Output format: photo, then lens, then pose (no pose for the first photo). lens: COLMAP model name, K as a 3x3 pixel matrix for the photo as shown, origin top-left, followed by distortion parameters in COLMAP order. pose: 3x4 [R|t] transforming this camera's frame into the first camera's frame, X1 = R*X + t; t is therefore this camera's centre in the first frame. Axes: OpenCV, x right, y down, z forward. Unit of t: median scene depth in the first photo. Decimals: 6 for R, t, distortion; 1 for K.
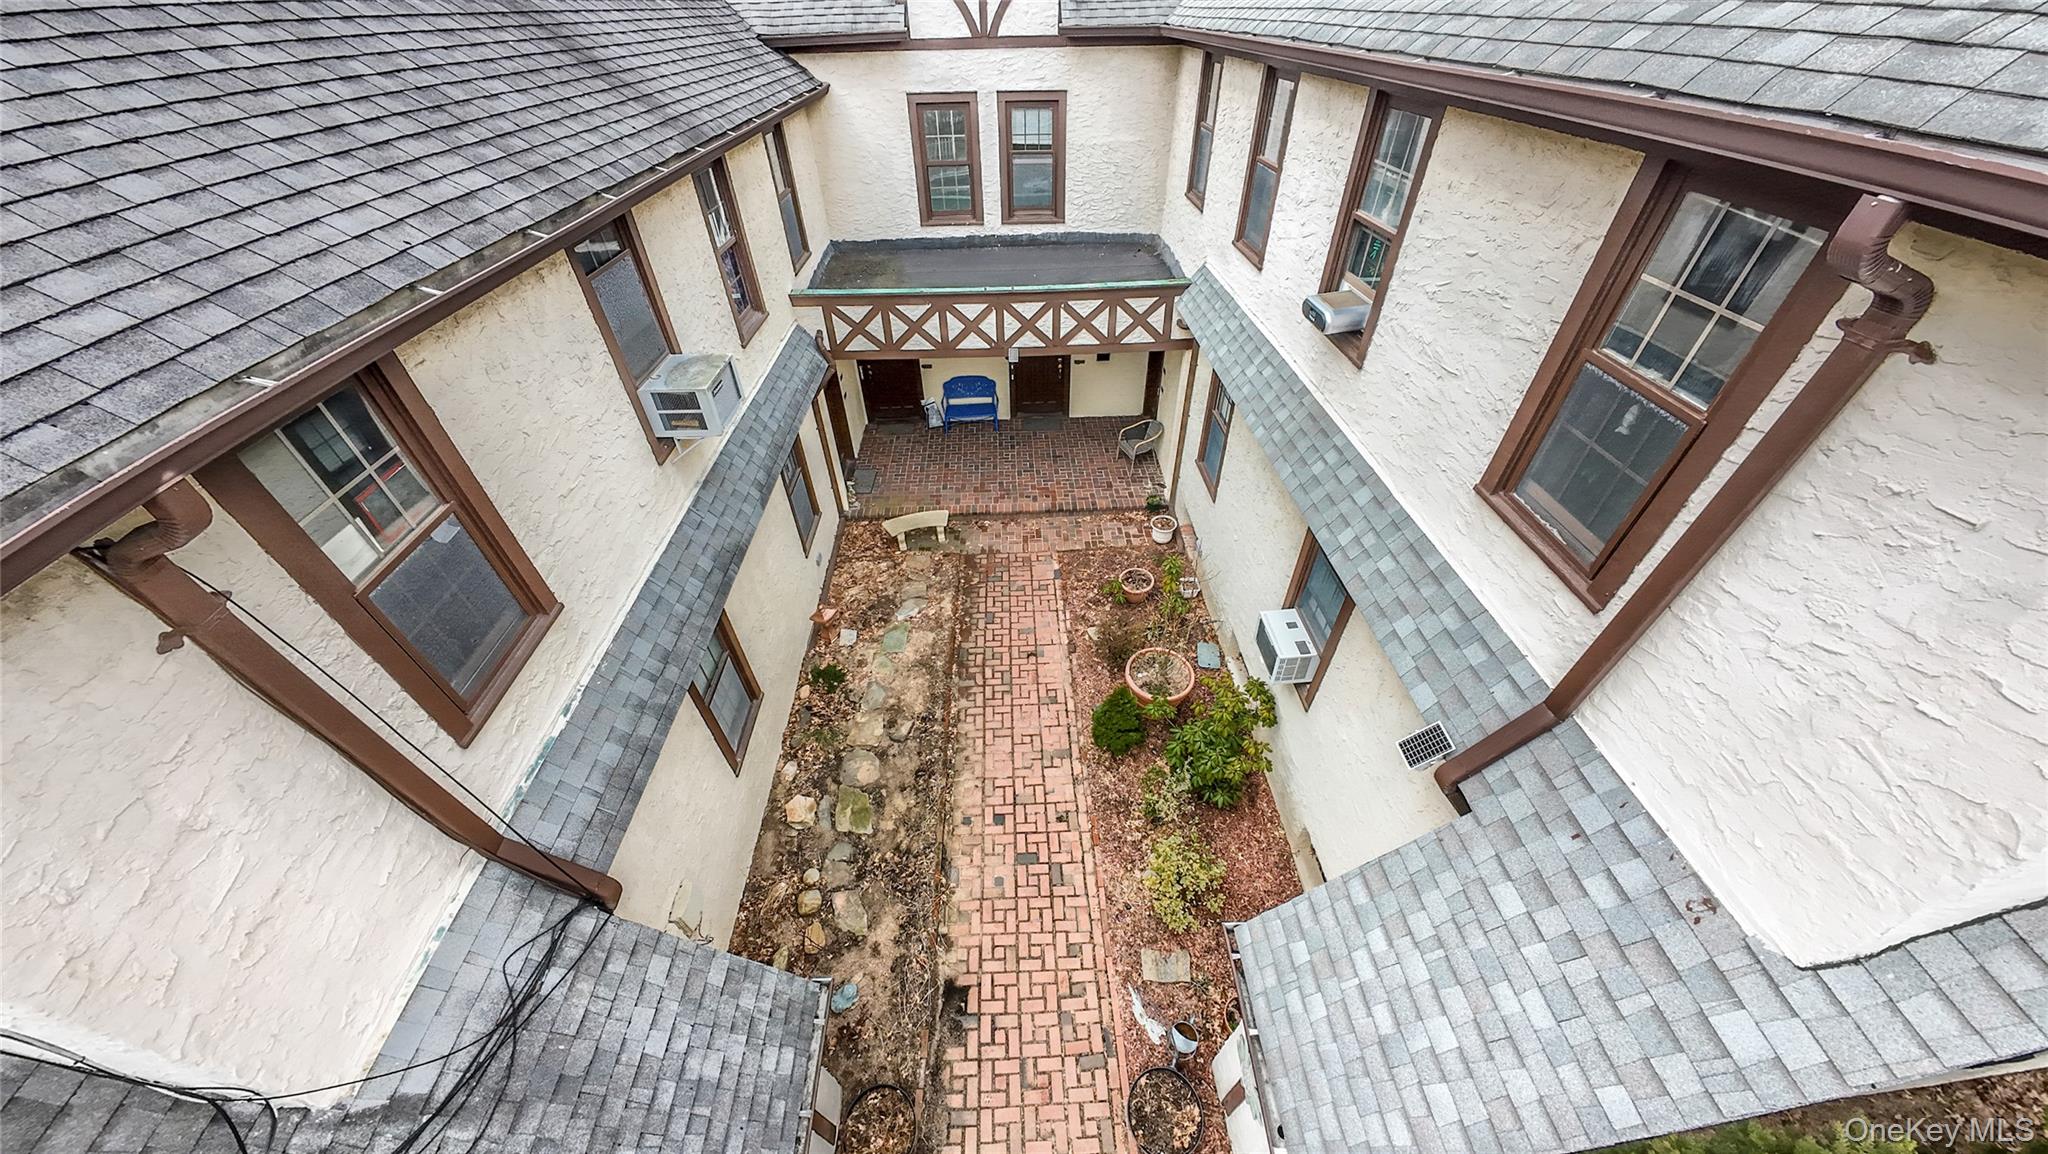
lens RADIAL K [[676.2, 0, 1030.2], [0, 676.2, 561.9], [0, 0, 1]] dist [-0.007498, 0.000082]
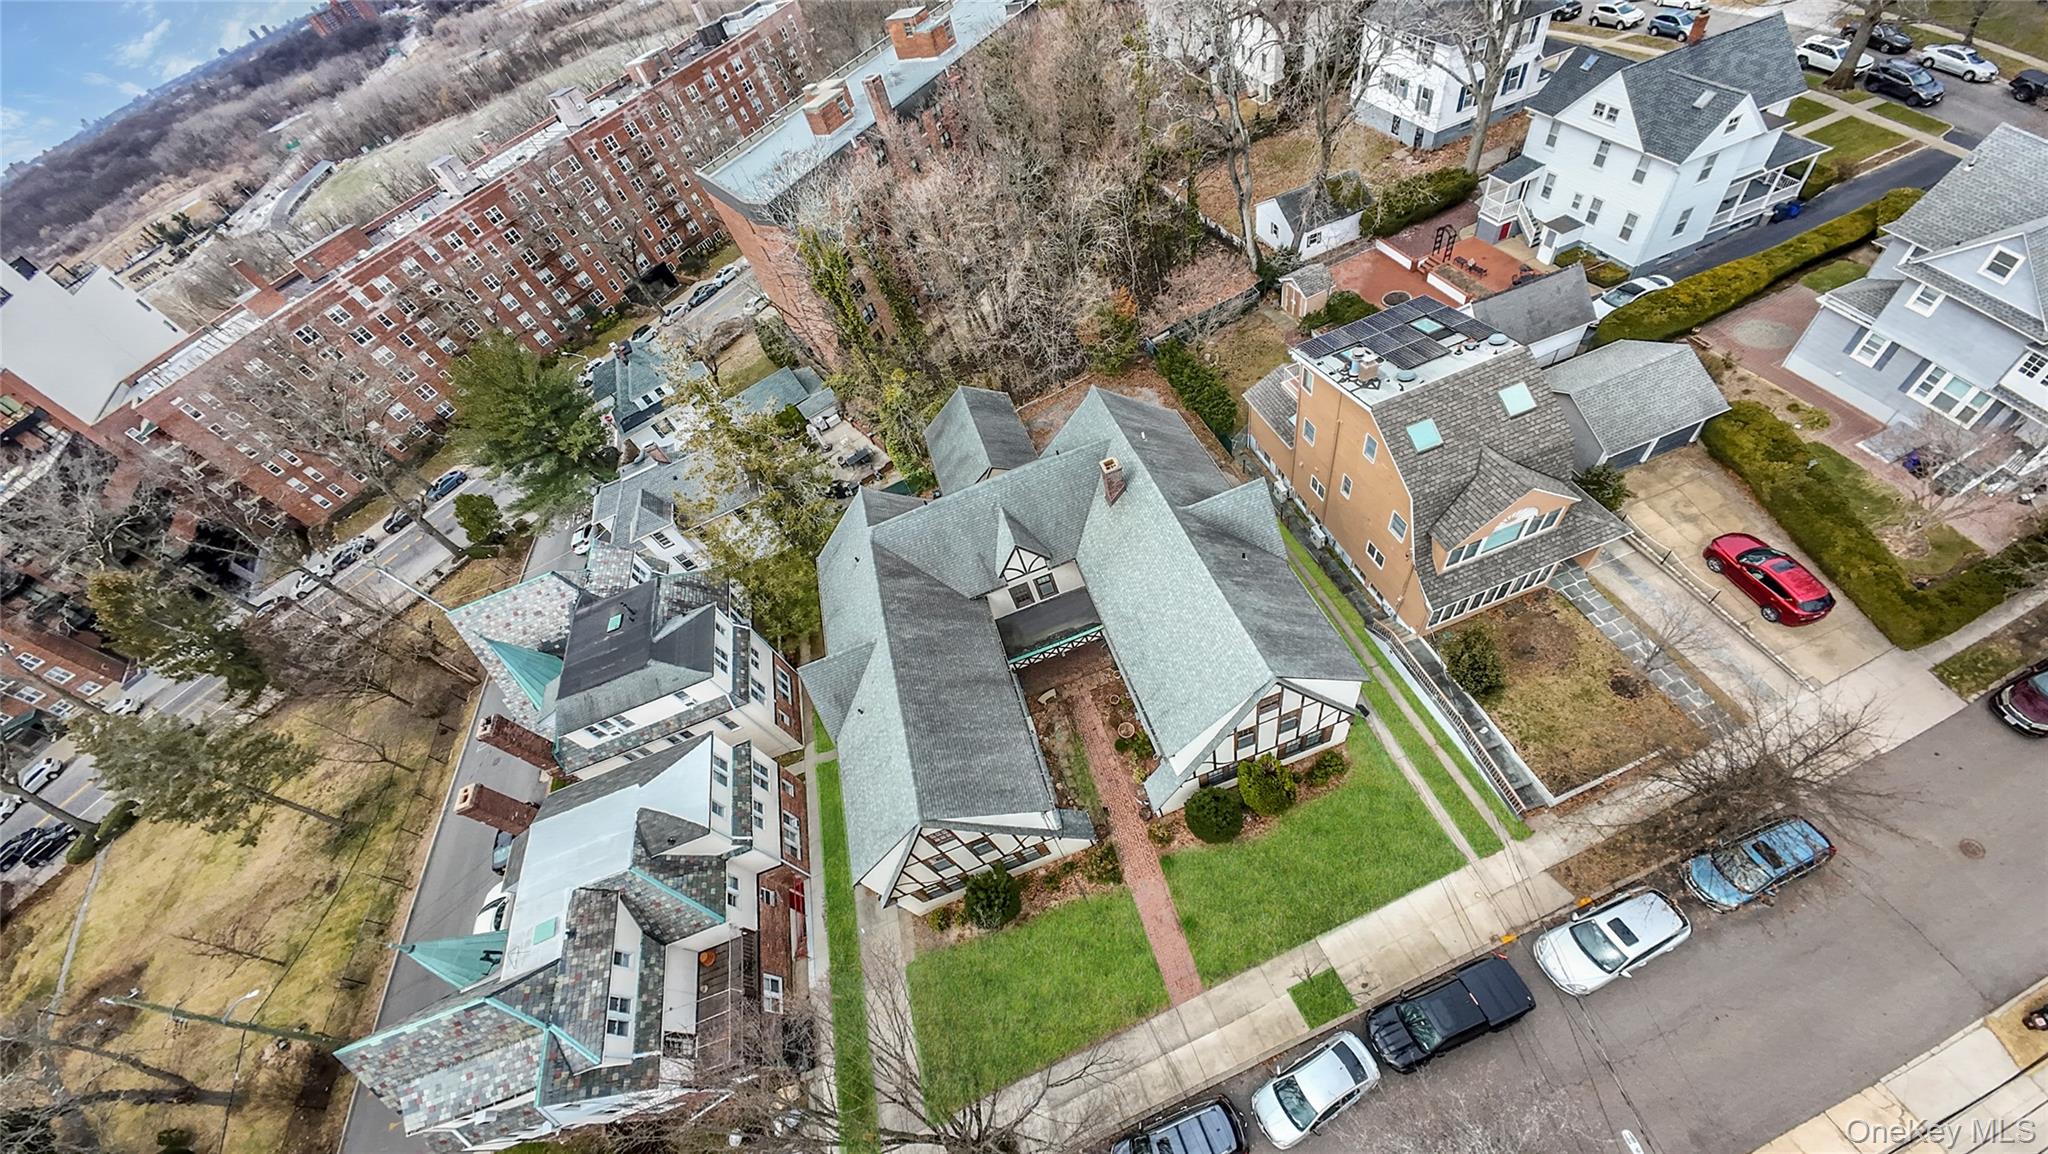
lens RADIAL K [[668.0, 0, 1024.0], [0, 668.0, 577.0], [0, 0, 1]] dist [0.013654, -0.013166]
pose [[0.944823, -0.324623, -0.043929, 0.075051], [0.327200, 0.928728, 0.174369, -1.537286], [-0.015806, -0.179121, 0.983700, -2.705490]]
